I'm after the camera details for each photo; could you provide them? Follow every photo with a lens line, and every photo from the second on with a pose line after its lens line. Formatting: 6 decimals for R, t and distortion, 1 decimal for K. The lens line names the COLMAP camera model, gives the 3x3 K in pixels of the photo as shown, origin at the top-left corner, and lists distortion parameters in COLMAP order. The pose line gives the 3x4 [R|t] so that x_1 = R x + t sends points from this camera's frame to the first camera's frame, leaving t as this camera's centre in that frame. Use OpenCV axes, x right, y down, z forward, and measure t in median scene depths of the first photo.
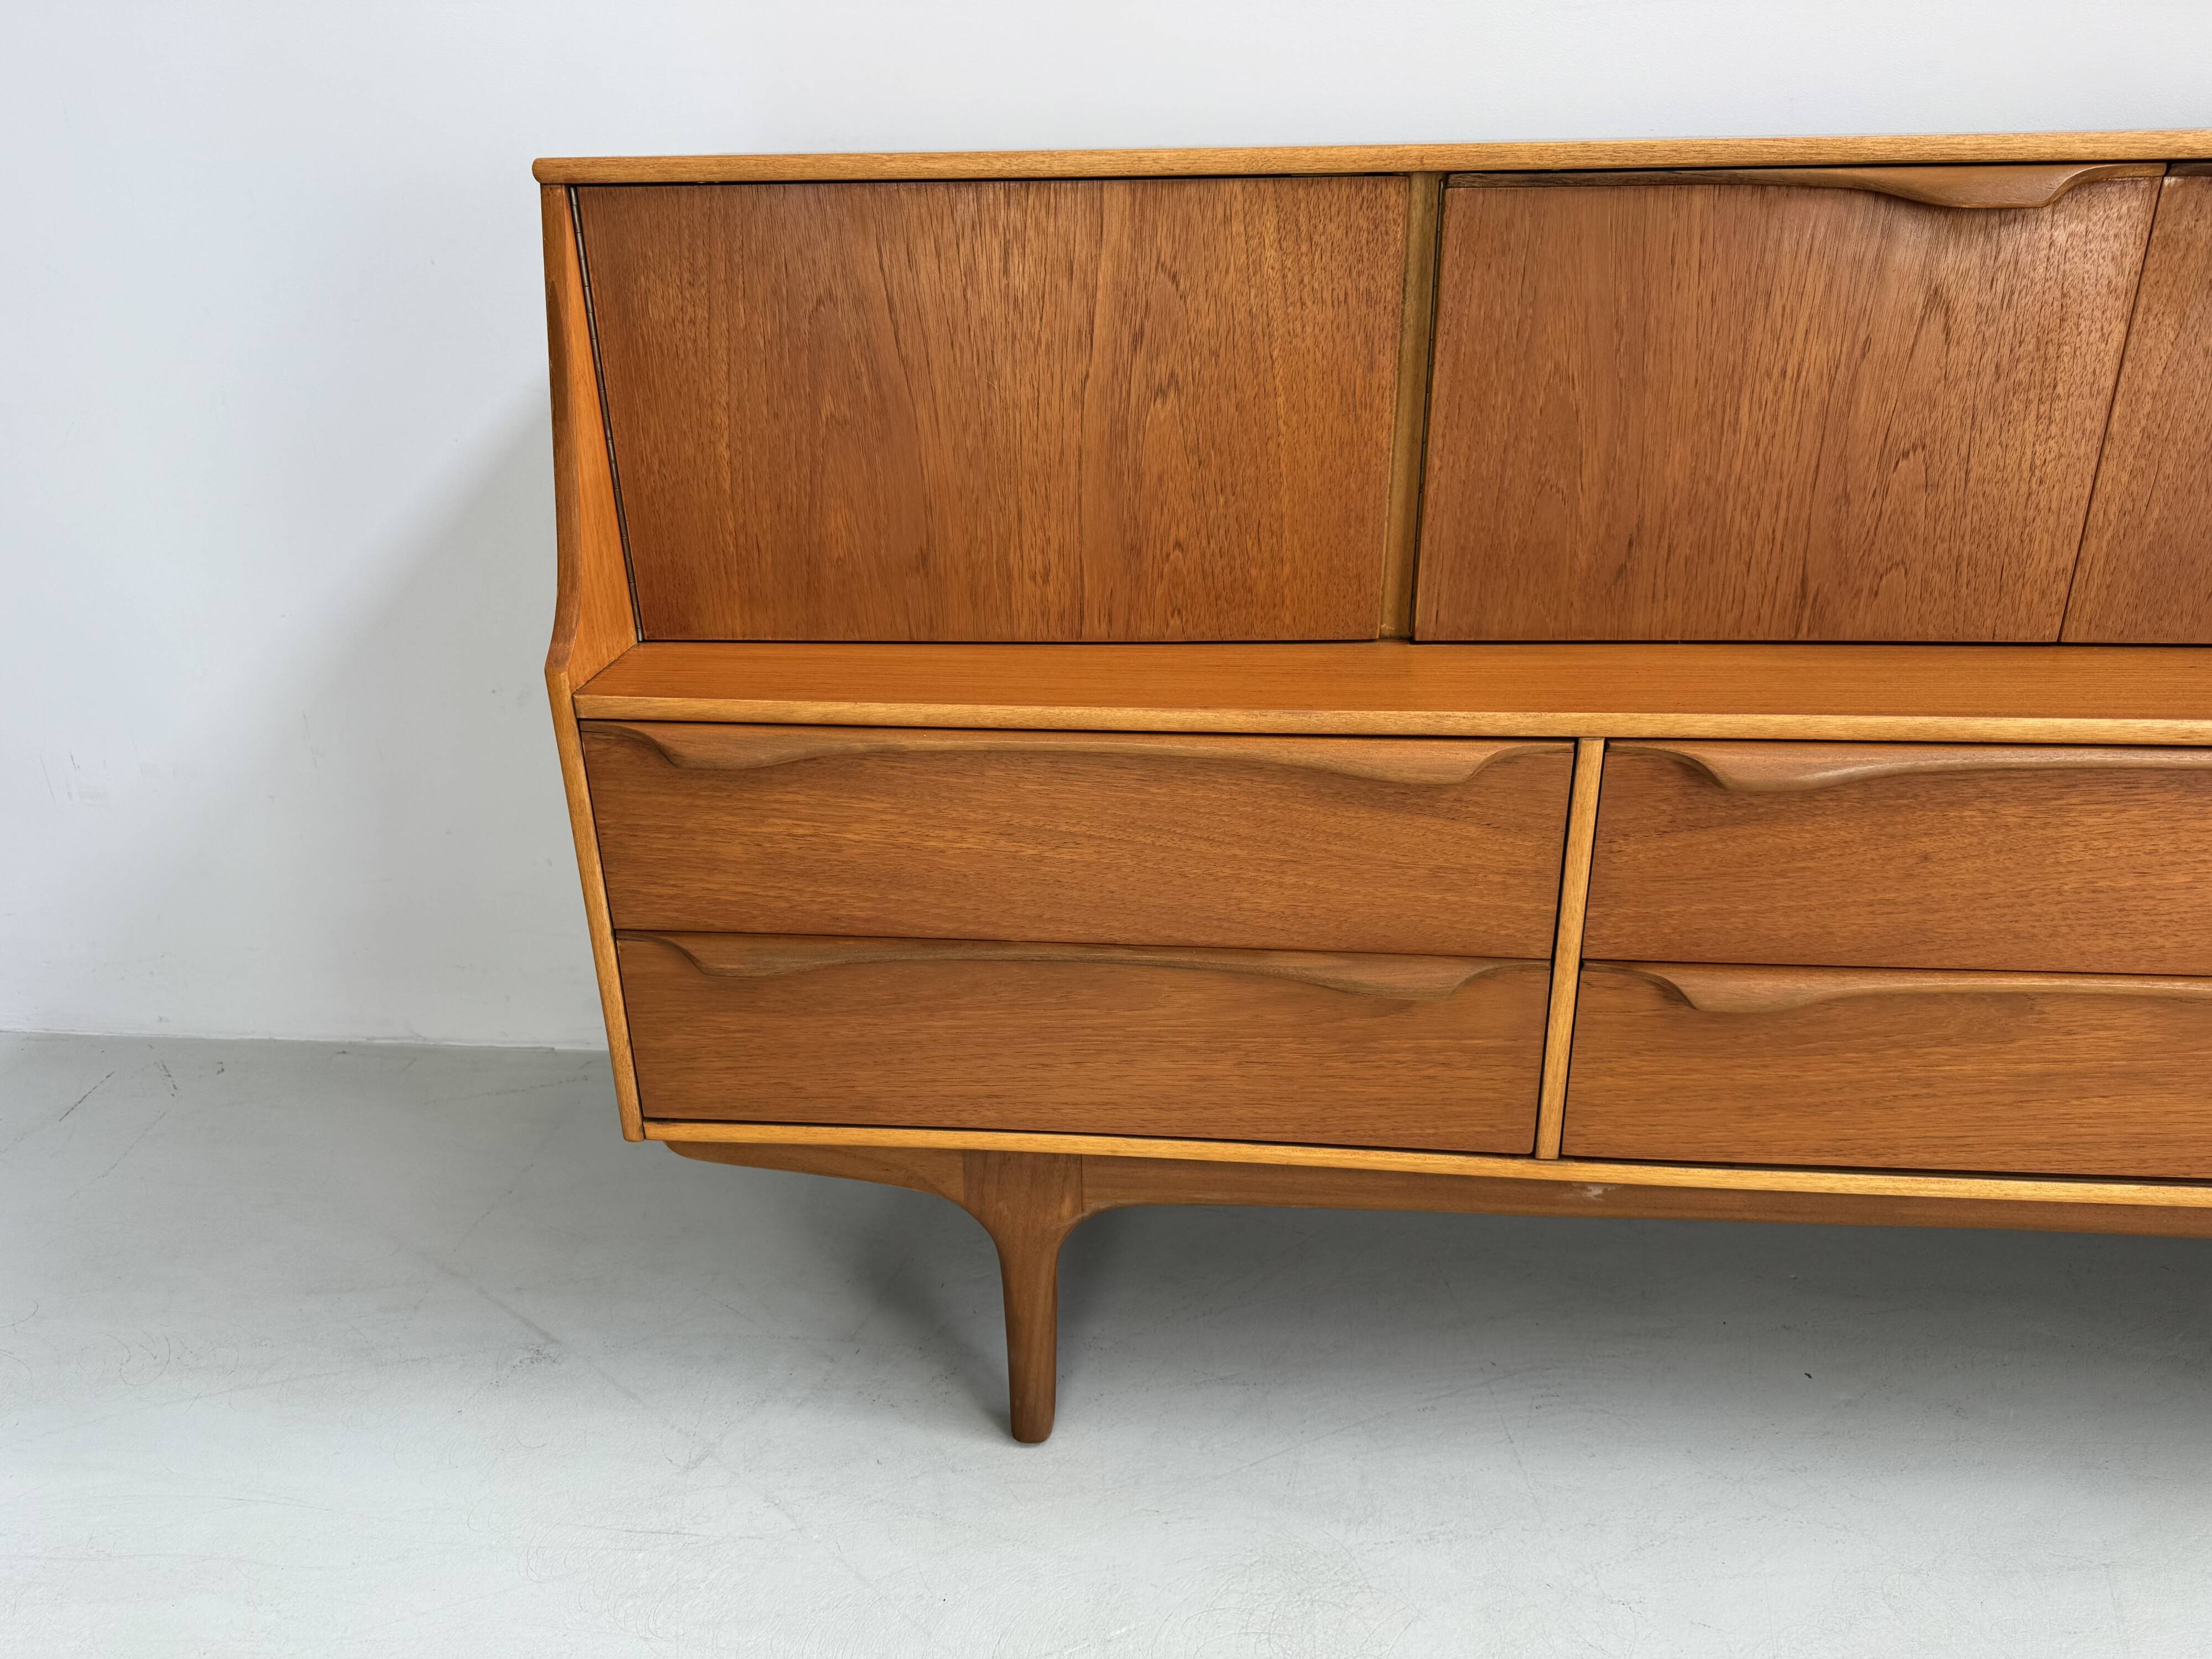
lens RADIAL K [[1561.2, 0, 1109.6], [0, 1561.2, 842.3], [0, 0, 1]] dist [0.093770, -0.143348]
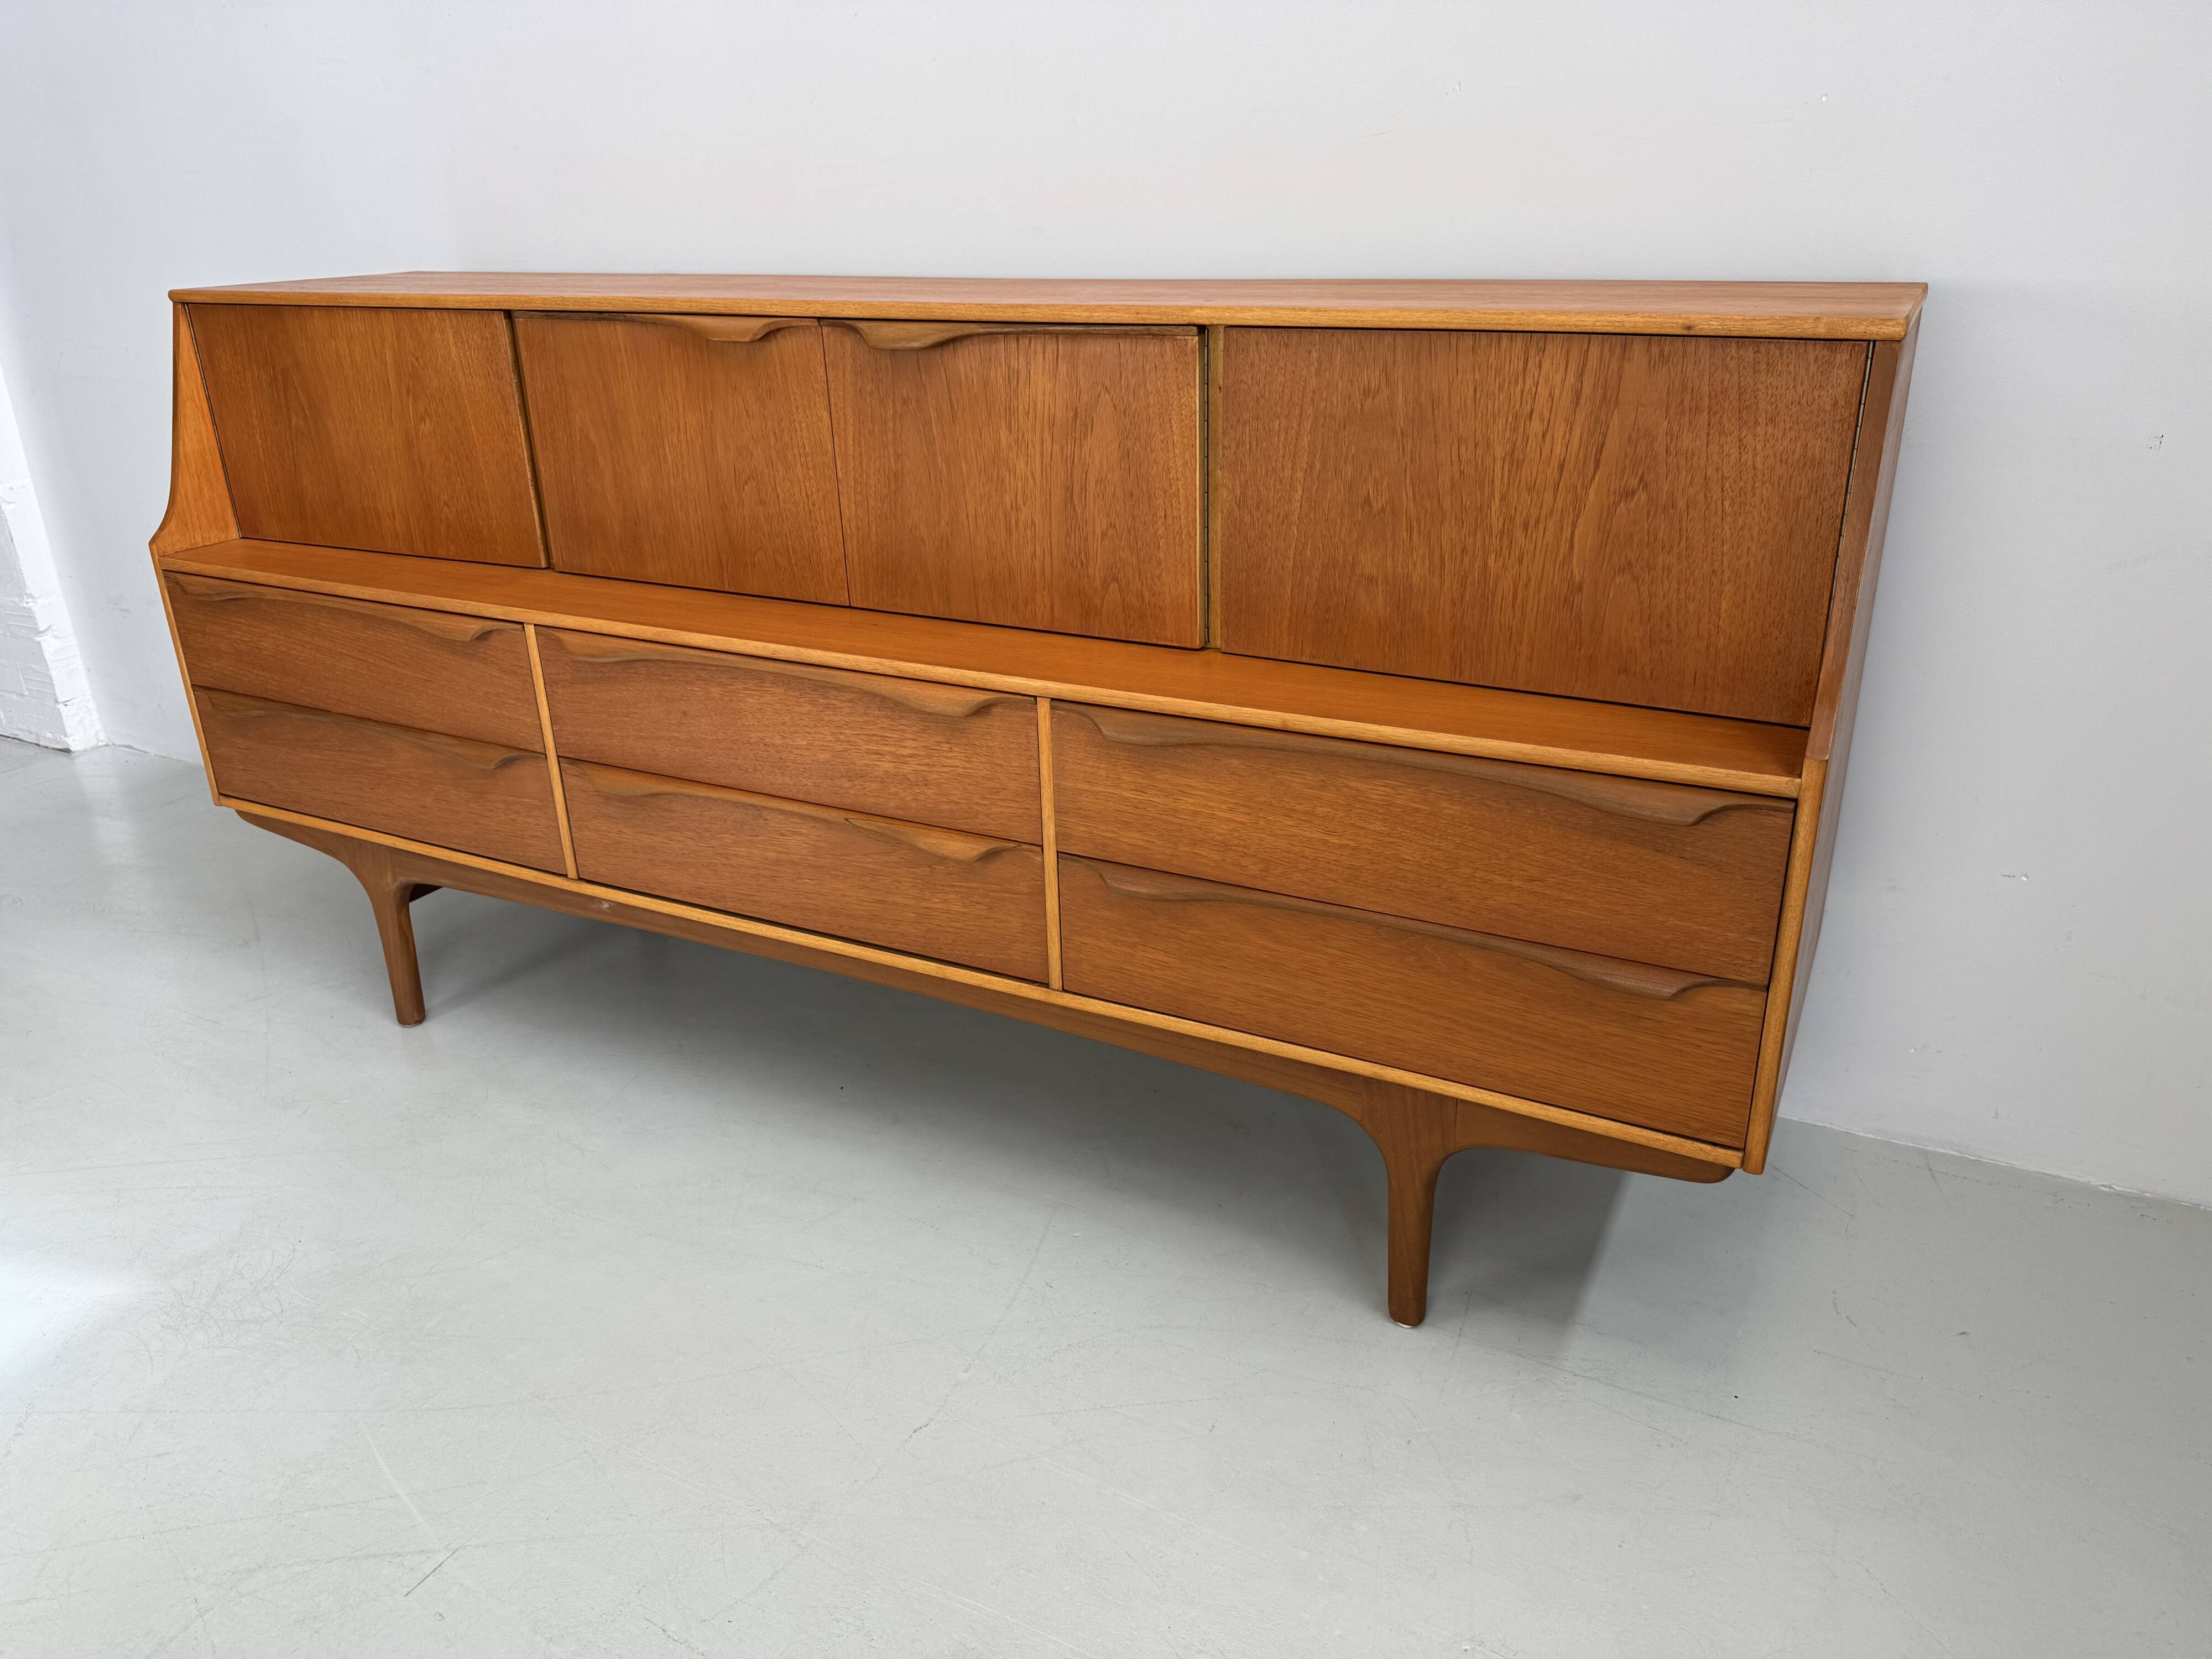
lens RADIAL K [[1631.1, 0, 1058.9], [0, 1631.1, 838.3], [0, 0, 1]] dist [0.189911, -0.420297]
pose [[0.913342, 0.145448, -0.380329, 1.504366], [-0.148705, 0.988659, 0.020981, 0.043399], [0.379068, 0.037394, 0.924613, -0.480798]]
